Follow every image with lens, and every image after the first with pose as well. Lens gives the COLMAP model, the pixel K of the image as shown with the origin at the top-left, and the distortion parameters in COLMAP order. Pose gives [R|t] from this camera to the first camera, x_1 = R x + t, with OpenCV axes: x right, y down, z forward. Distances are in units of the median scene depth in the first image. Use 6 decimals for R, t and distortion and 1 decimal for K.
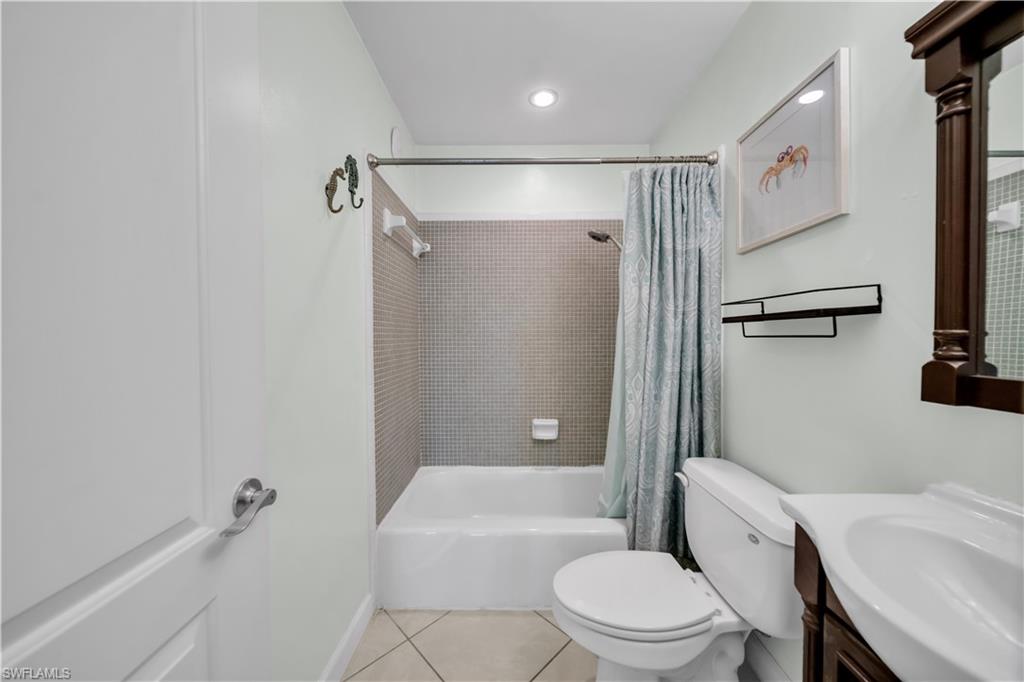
lens RADIAL K [[350.8, 0, 512.3], [0, 350.8, 342.1], [0, 0, 1]] dist [-0.011909, -0.000632]
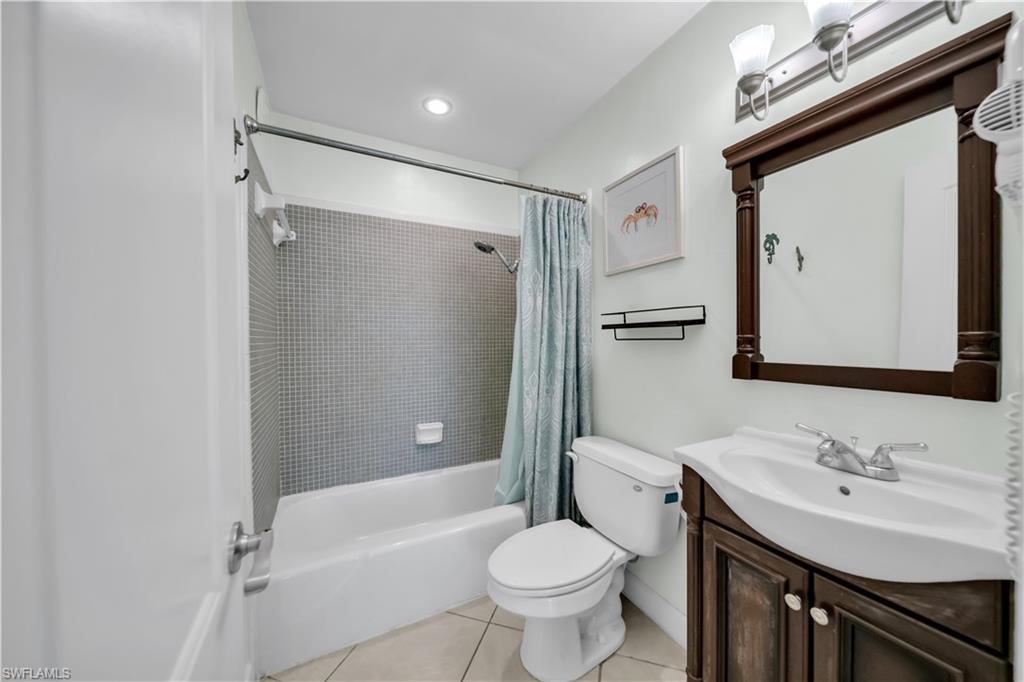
lens RADIAL K [[350.8, 0, 513.0], [0, 350.8, 341.8], [0, 0, 1]] dist [-0.011909, -0.000632]
pose [[0.884531, -0.004914, 0.466456, -0.239296], [0.010576, 0.999899, -0.009523, 0.000853], [-0.466362, 0.013357, 0.884493, 0.007995]]
